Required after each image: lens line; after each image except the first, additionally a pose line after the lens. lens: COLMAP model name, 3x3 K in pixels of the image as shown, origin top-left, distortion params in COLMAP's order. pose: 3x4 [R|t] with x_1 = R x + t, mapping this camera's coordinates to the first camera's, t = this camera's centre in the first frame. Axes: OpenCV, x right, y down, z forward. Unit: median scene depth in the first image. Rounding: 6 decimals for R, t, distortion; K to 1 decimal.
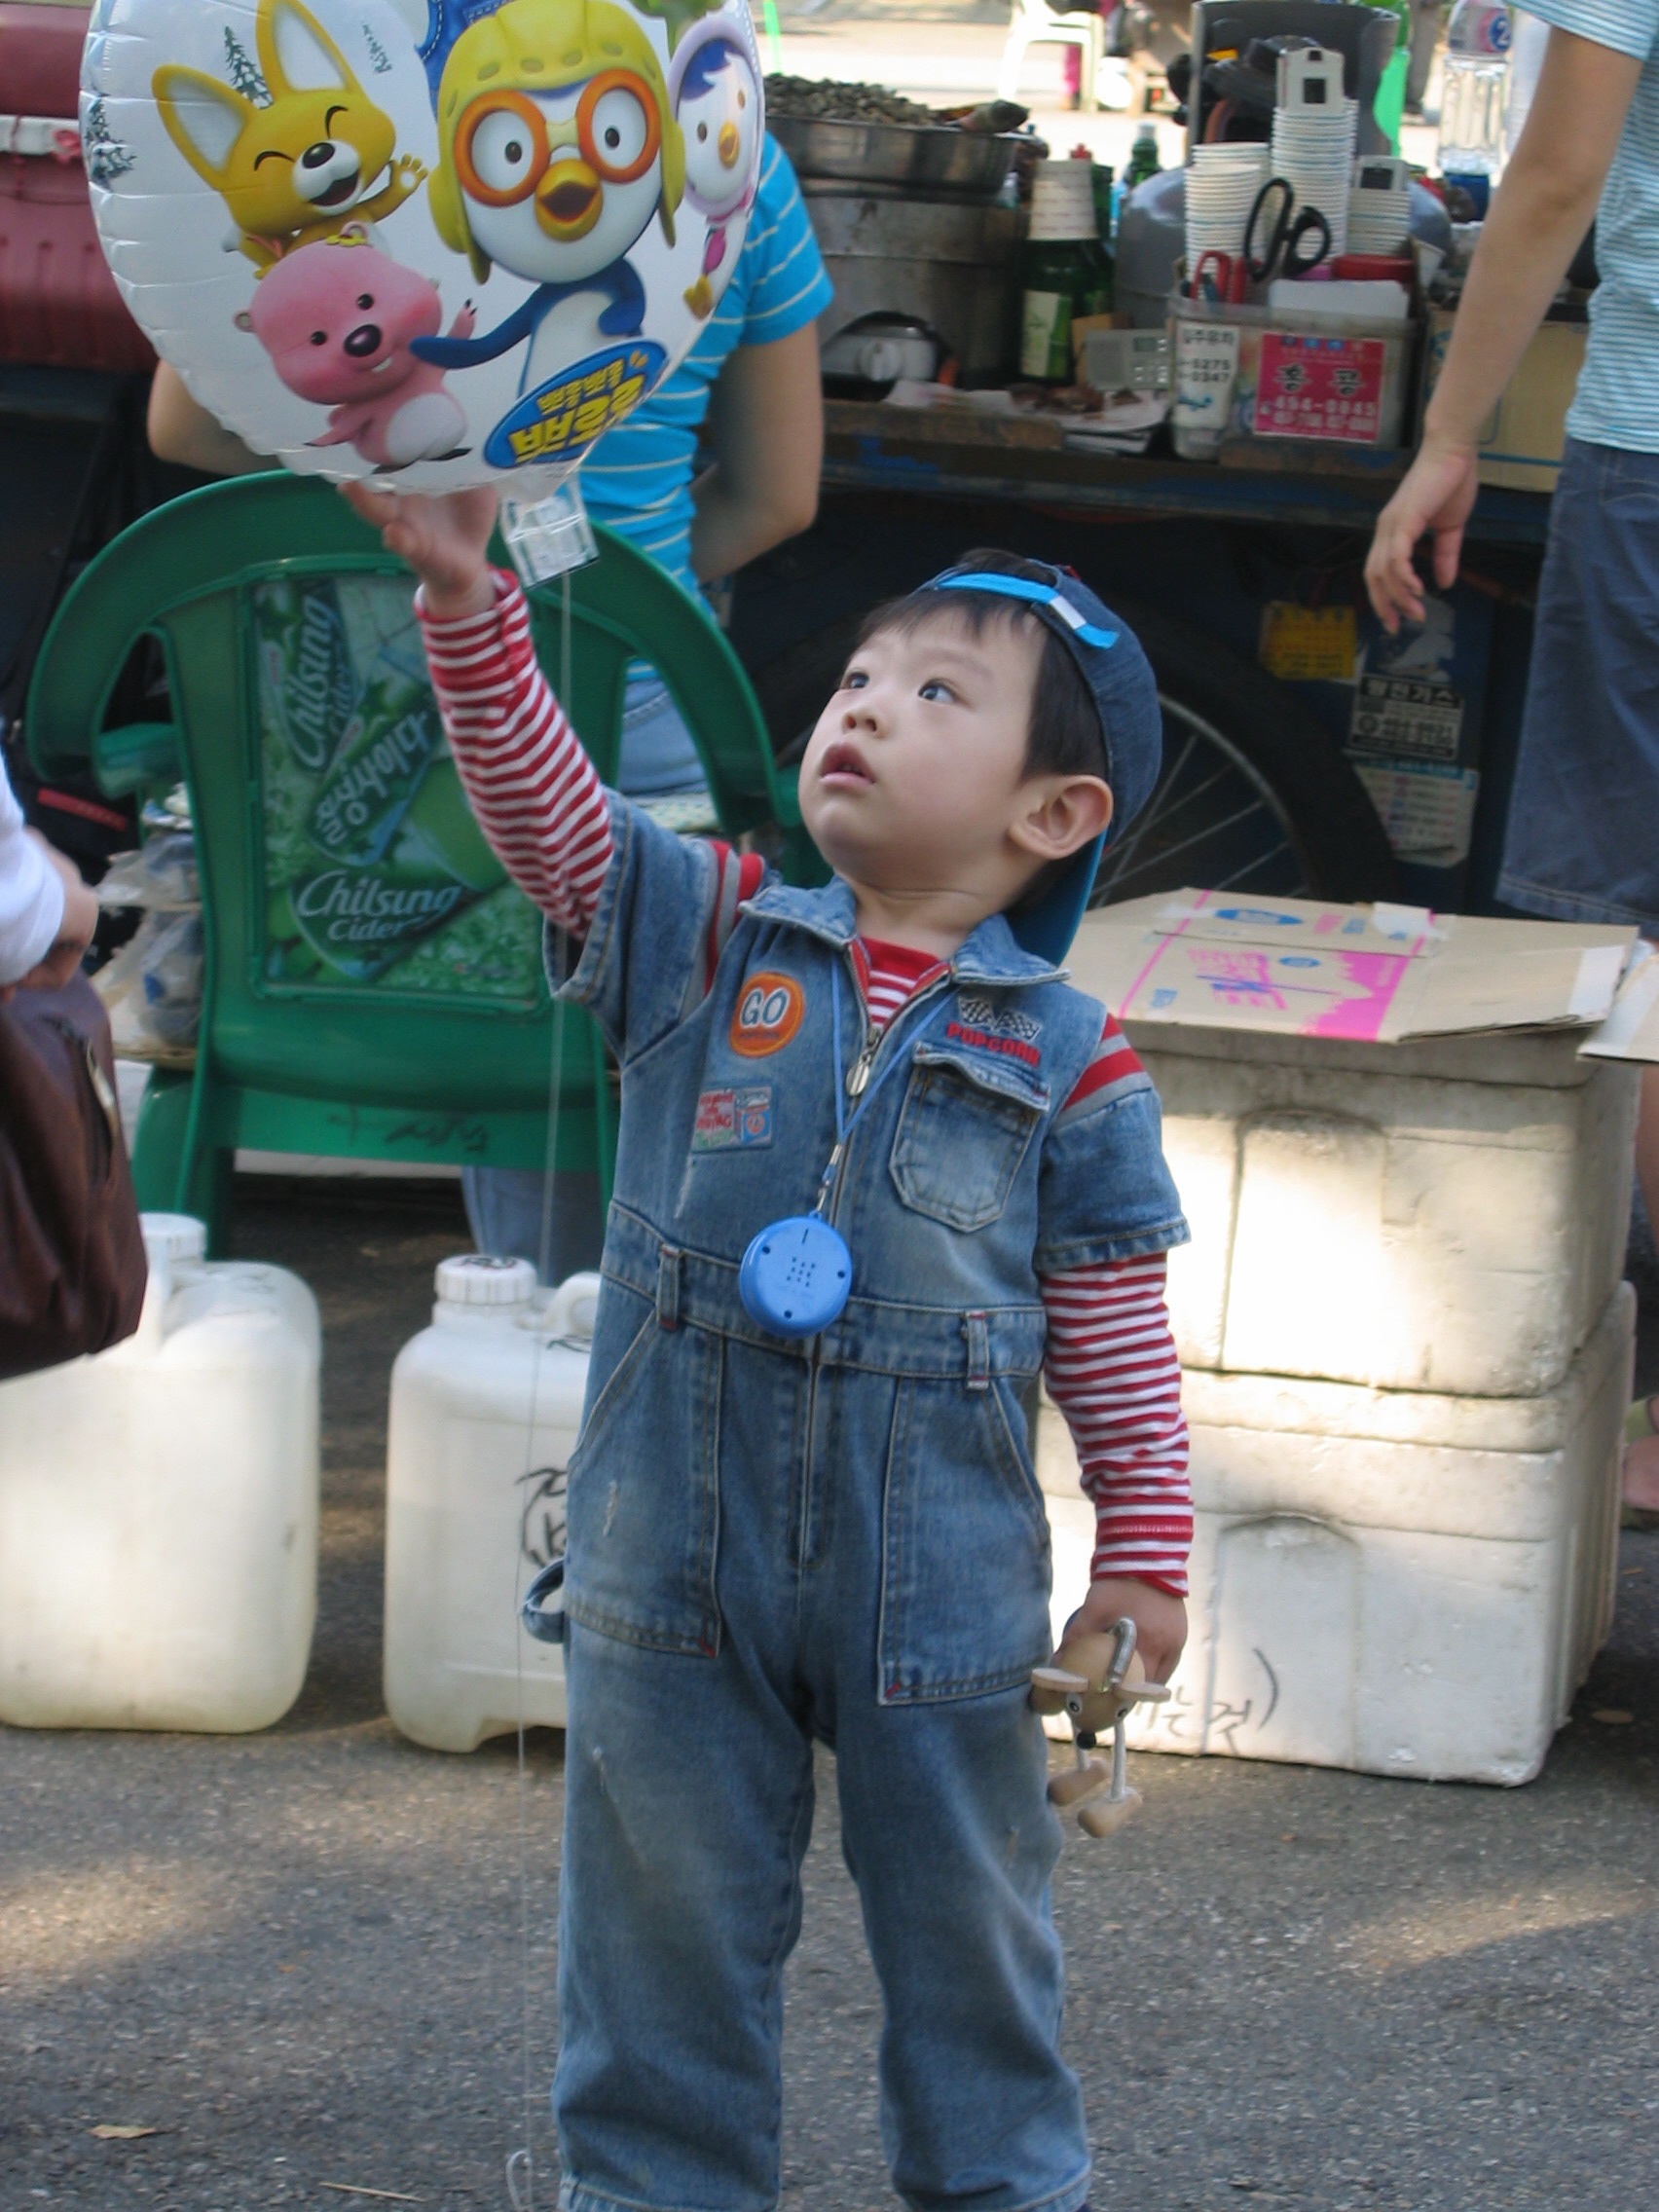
lens RADIAL K [[6881.9, 0, 829.5], [0, 6881.9, 1106.0], [0, 0, 1]] dist [-0.037358, -0.482993]
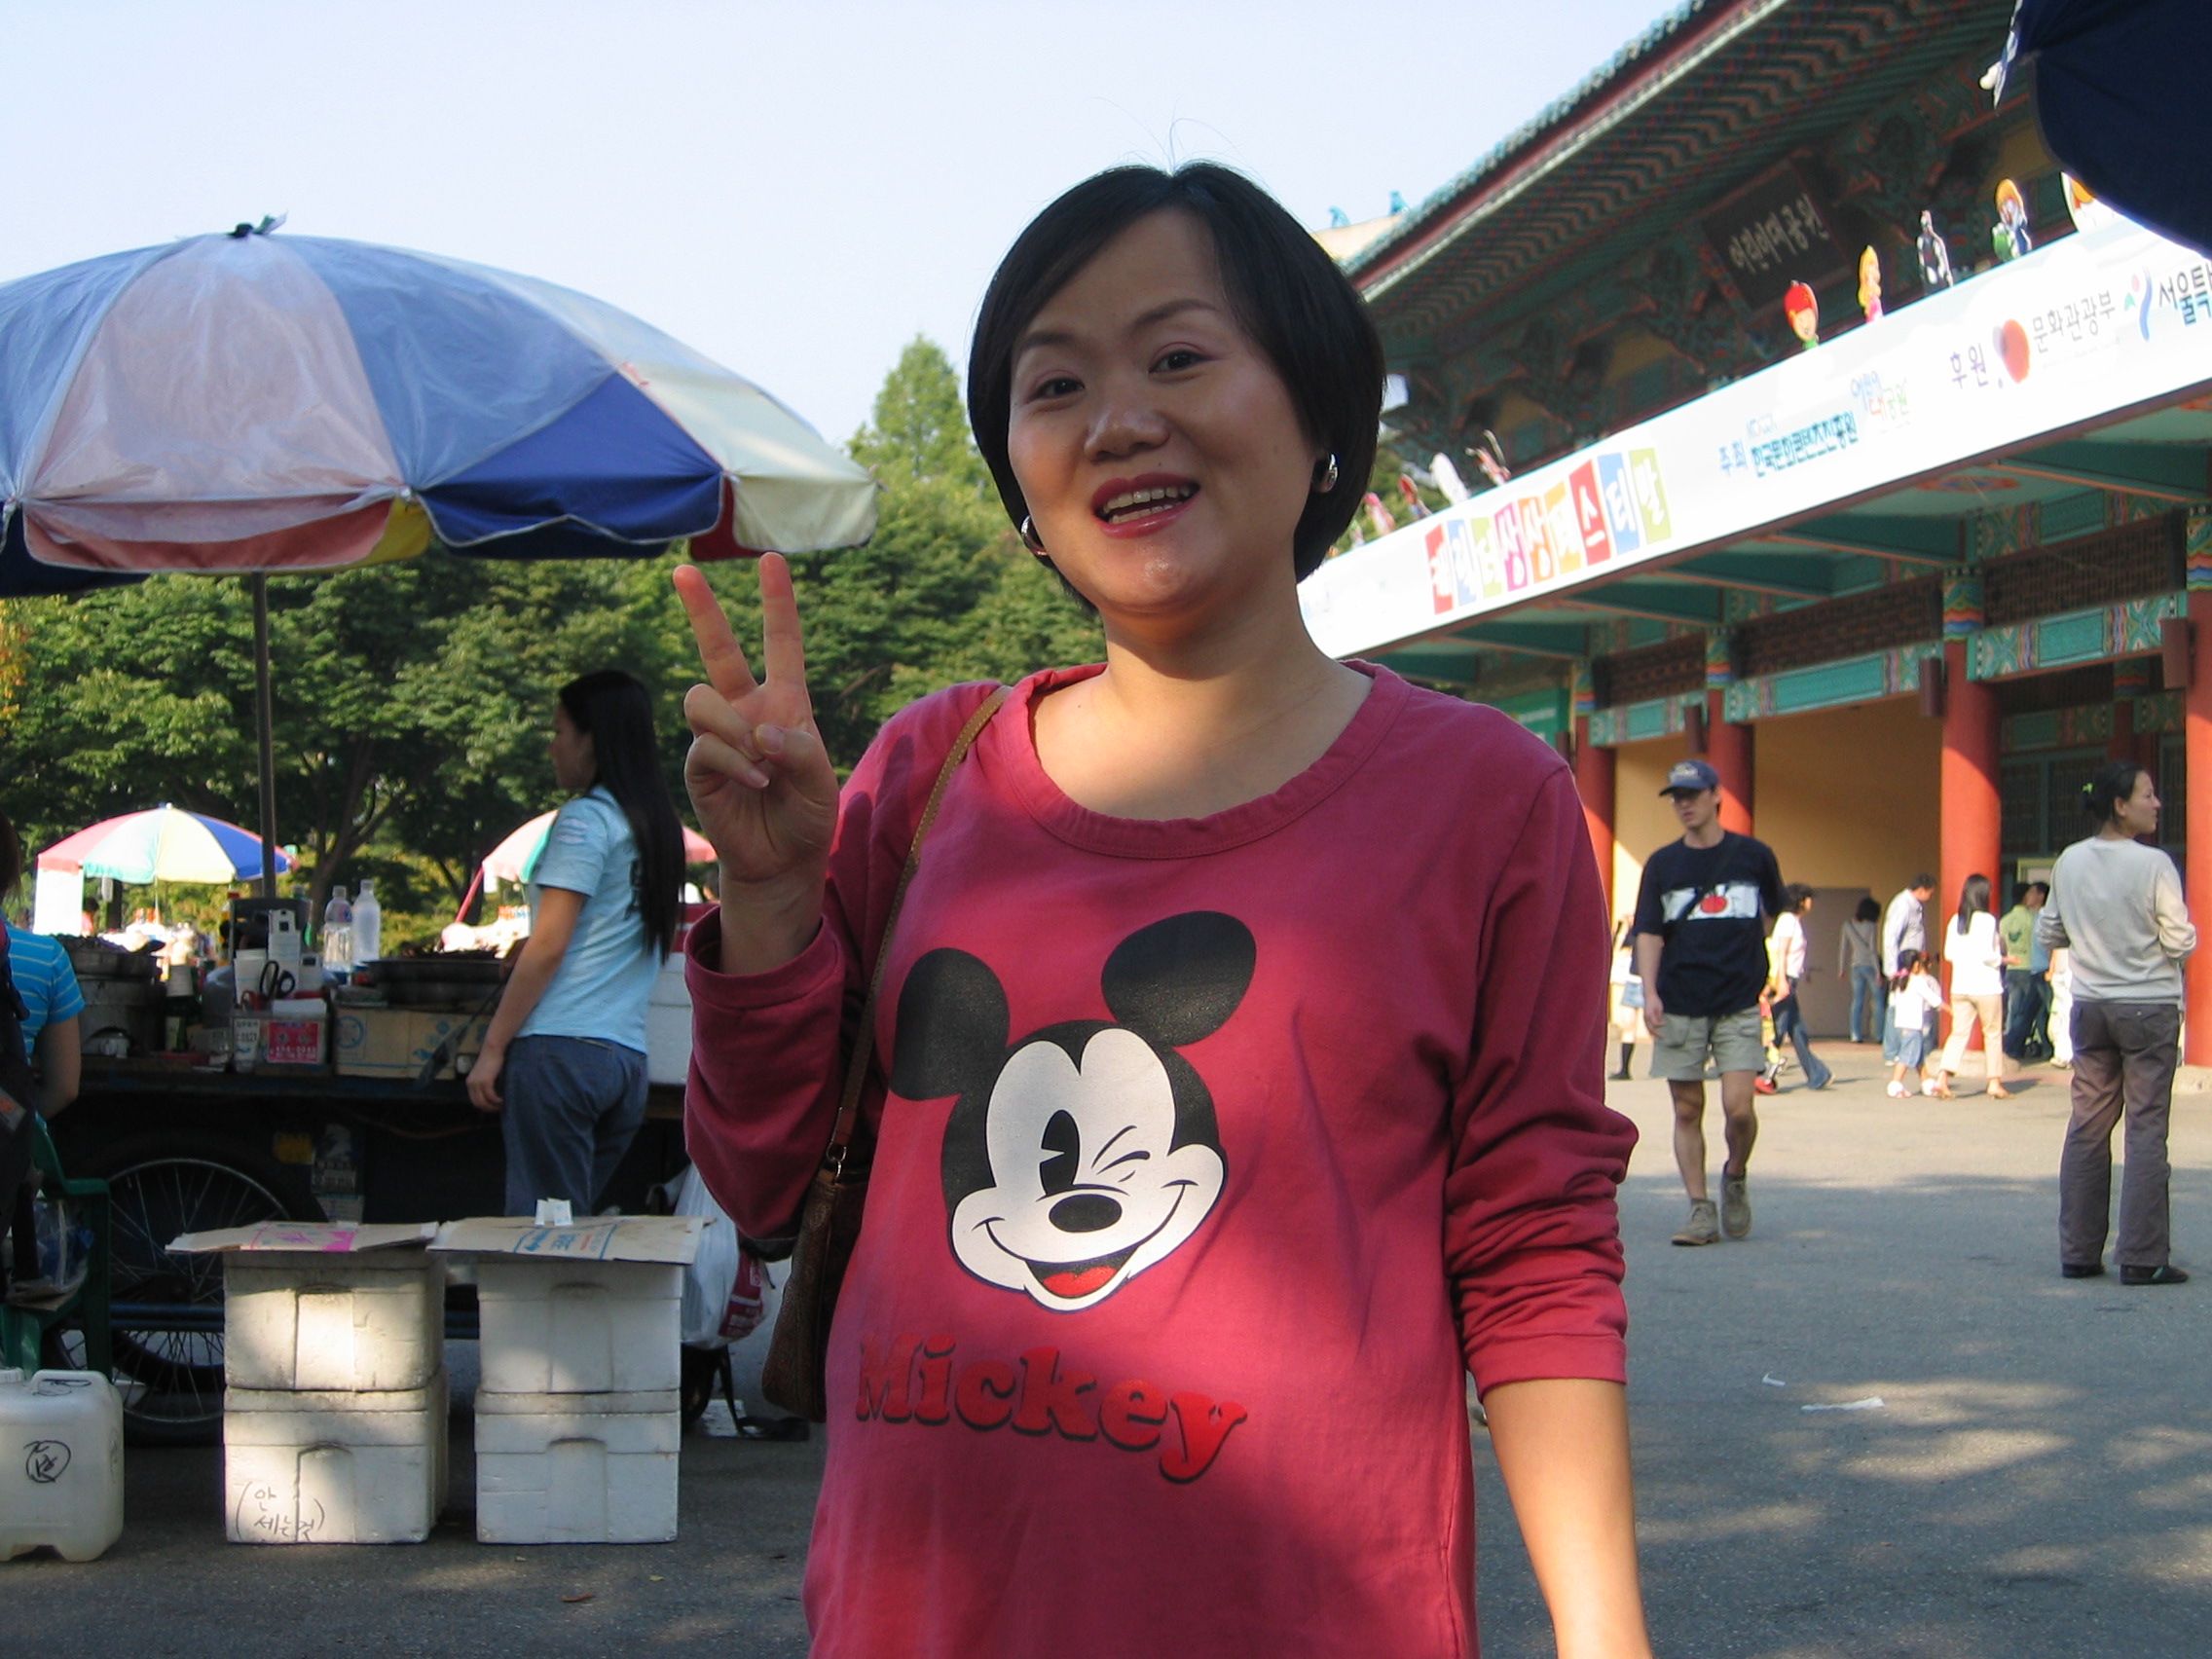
lens RADIAL K [[3596.7, 0, 1106.0], [0, 3596.7, 829.5], [0, 0, 1]] dist [-0.109815, -0.191082]
pose [[0.946416, -0.032491, 0.321313, -0.074638], [0.097875, 0.976991, -0.189497, 0.110950], [-0.307763, 0.210791, 0.927820, -0.367785]]
